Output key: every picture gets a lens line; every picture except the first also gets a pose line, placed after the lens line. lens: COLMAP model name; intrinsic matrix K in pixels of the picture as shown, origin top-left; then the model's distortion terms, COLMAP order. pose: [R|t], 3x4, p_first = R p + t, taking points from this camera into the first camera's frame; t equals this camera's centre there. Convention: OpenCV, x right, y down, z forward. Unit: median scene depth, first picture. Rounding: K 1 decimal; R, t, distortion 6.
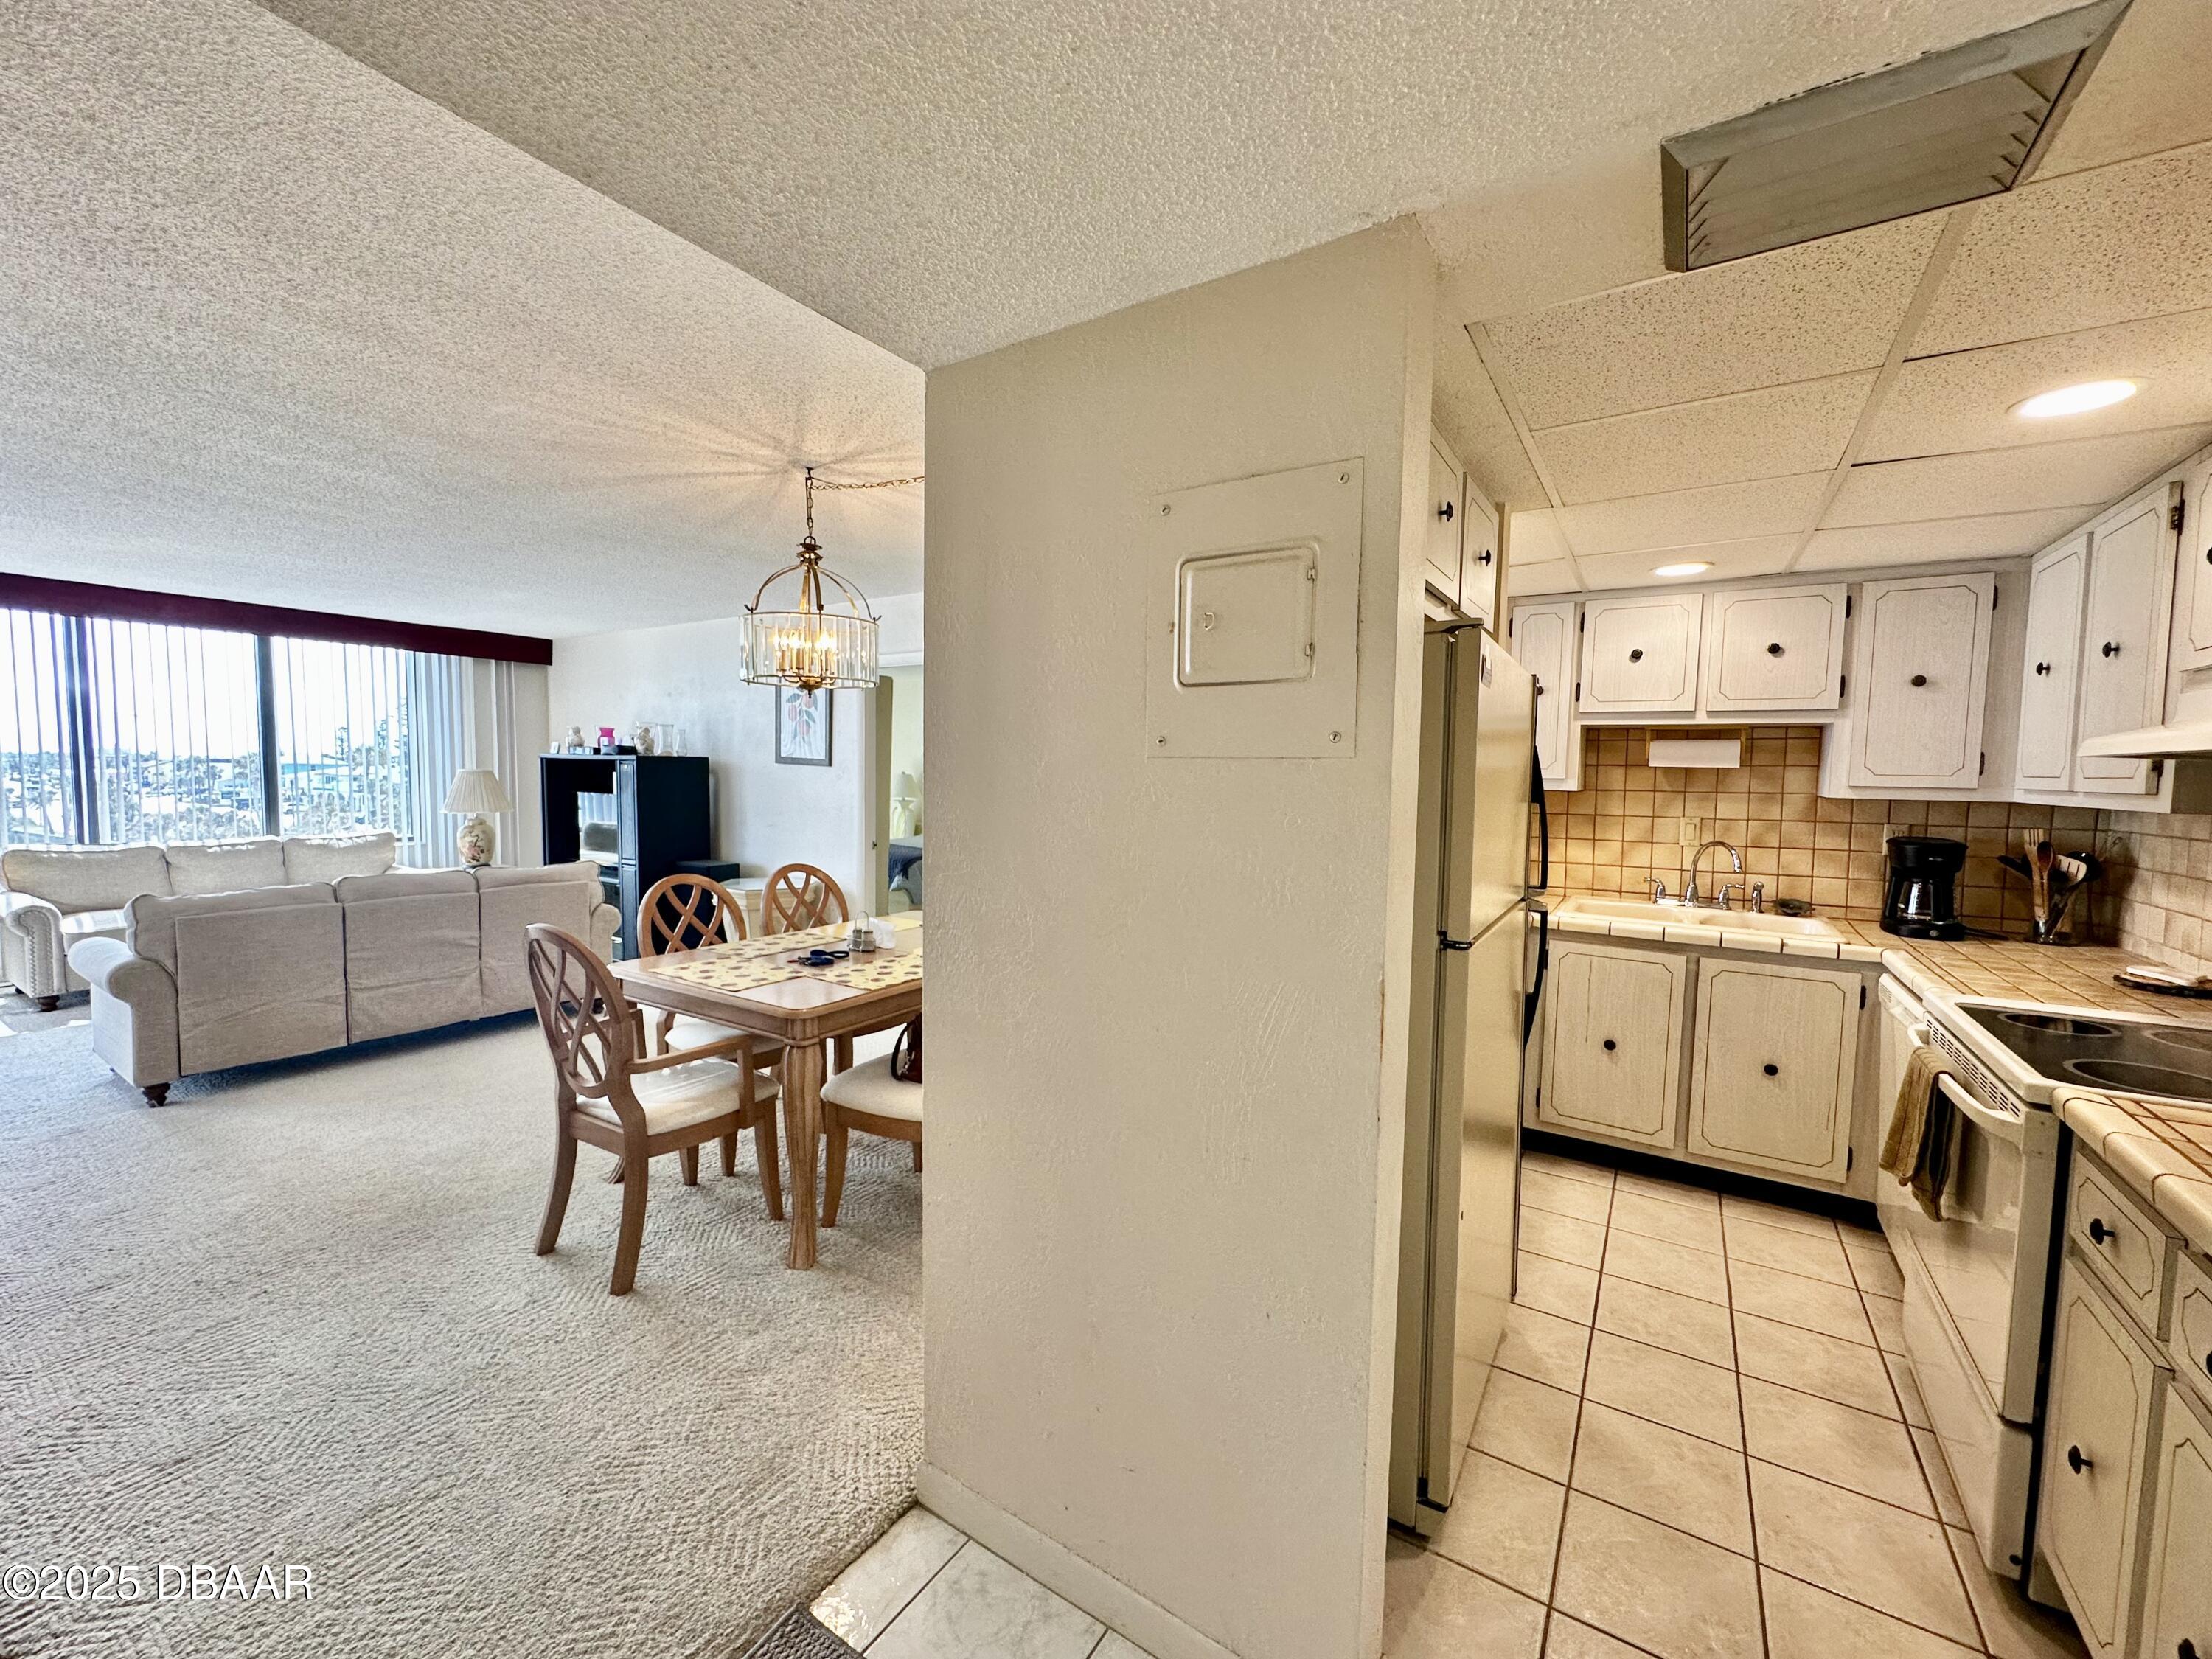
lens RADIAL K [[880.0, 0, 1106.0], [0, 880.0, 829.5], [0, 0, 1]] dist [-0.004901, 0.000591]
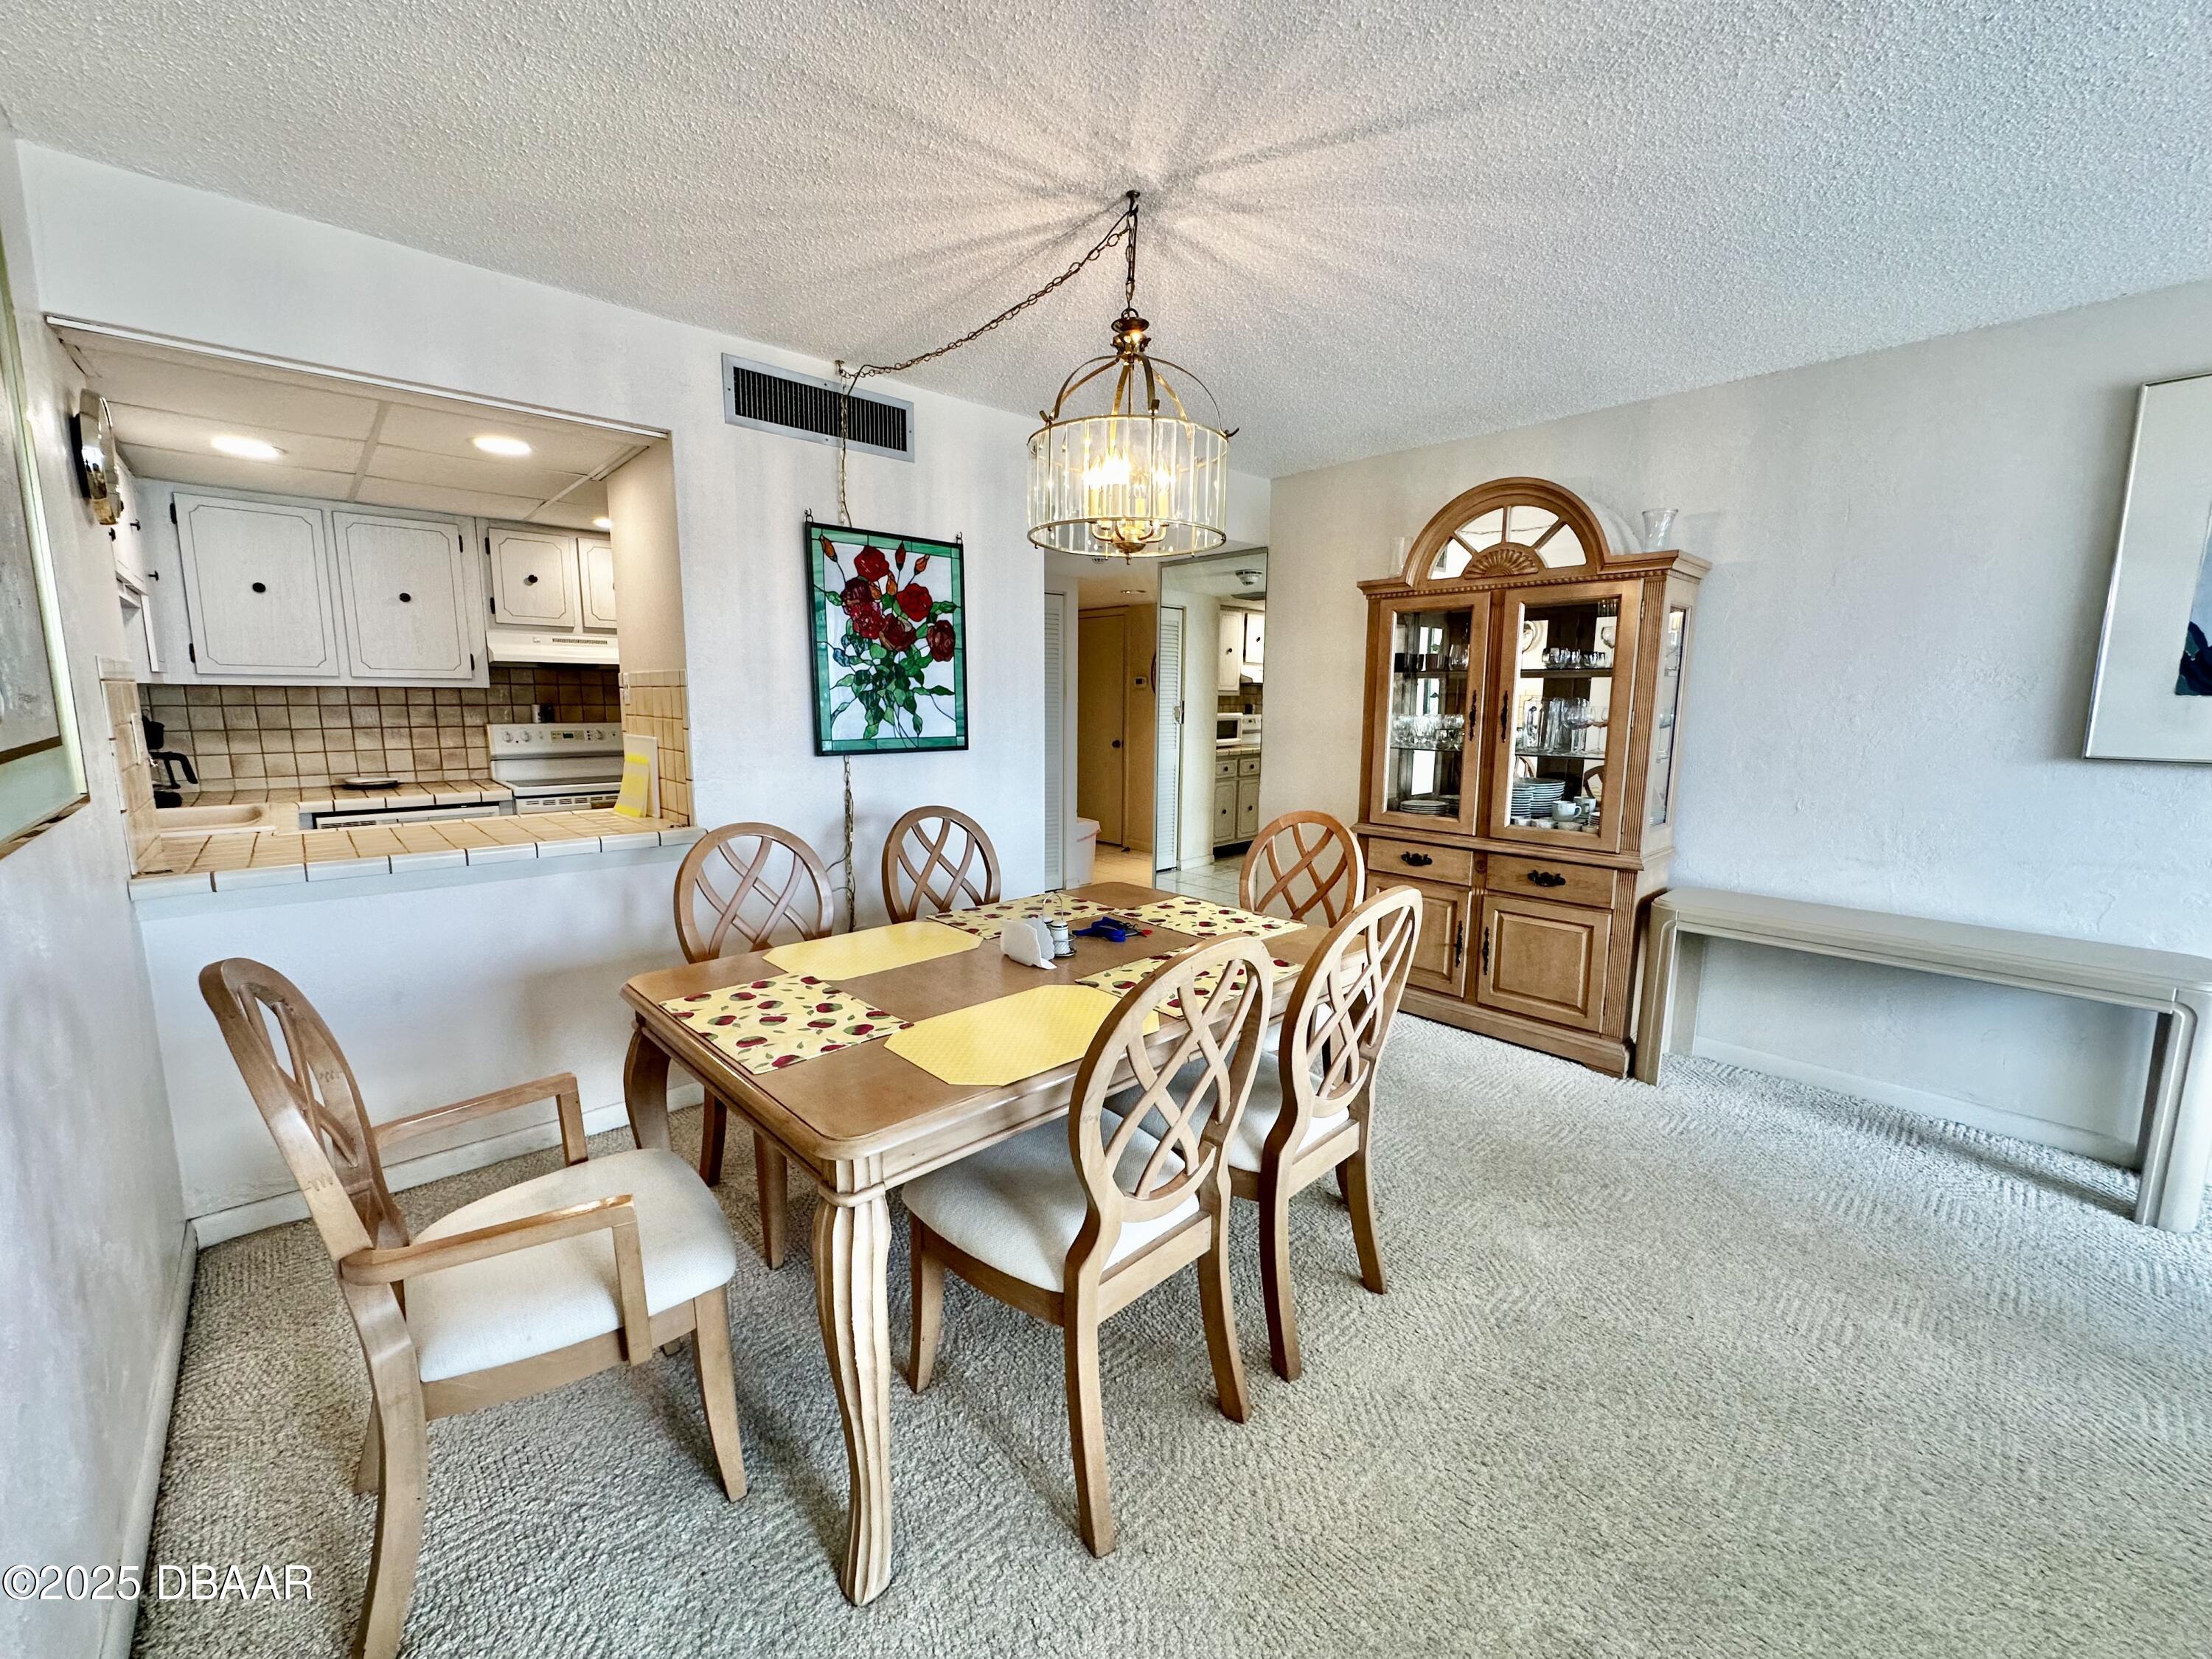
lens RADIAL K [[880.0, 0, 1106.0], [0, 880.0, 829.5], [0, 0, 1]] dist [-0.004901, 0.000591]
pose [[-0.966837, -0.062211, 0.247700, -0.476697], [-0.006594, 0.975636, 0.219298, -0.094536], [-0.255307, 0.210392, -0.943691, 1.601084]]
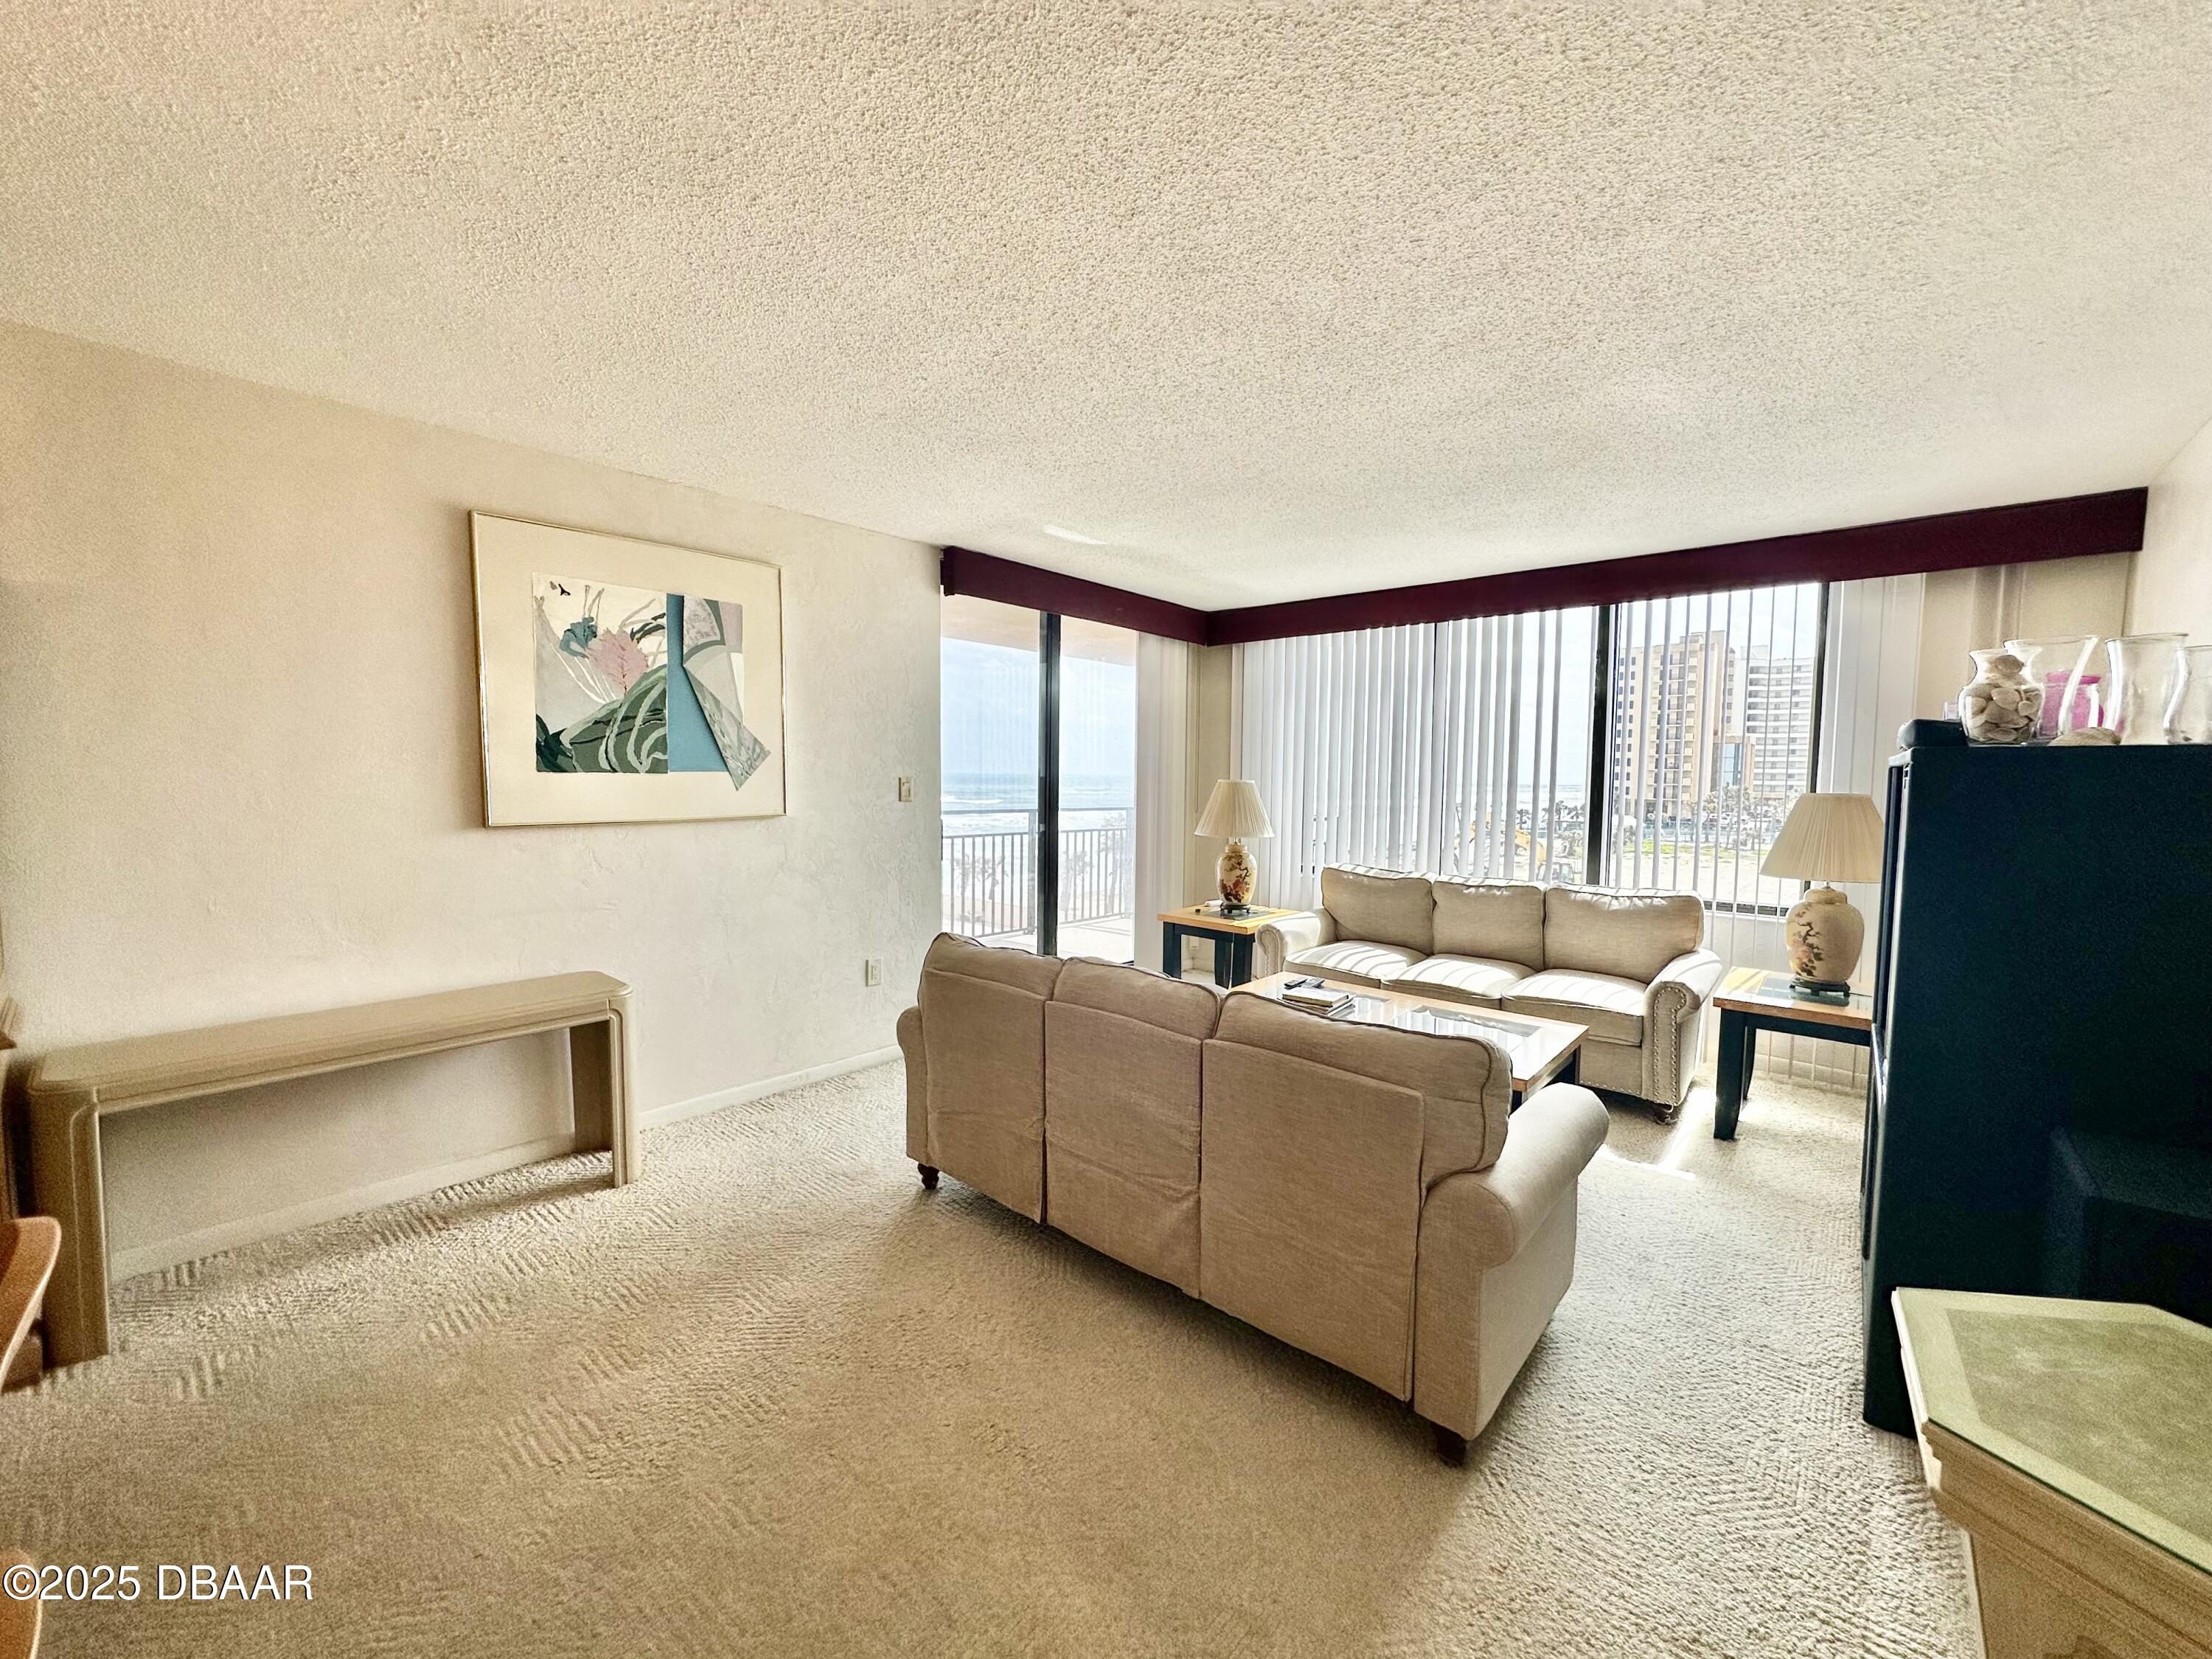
lens RADIAL K [[880.0, 0, 1106.0], [0, 880.0, 829.5], [0, 0, 1]] dist [-0.004901, 0.000591]
pose [[-0.145999, 0.046386, -0.988197, -0.333048], [-0.080348, 0.995044, 0.058578, -0.090694], [0.986017, 0.087952, -0.141548, 1.376776]]
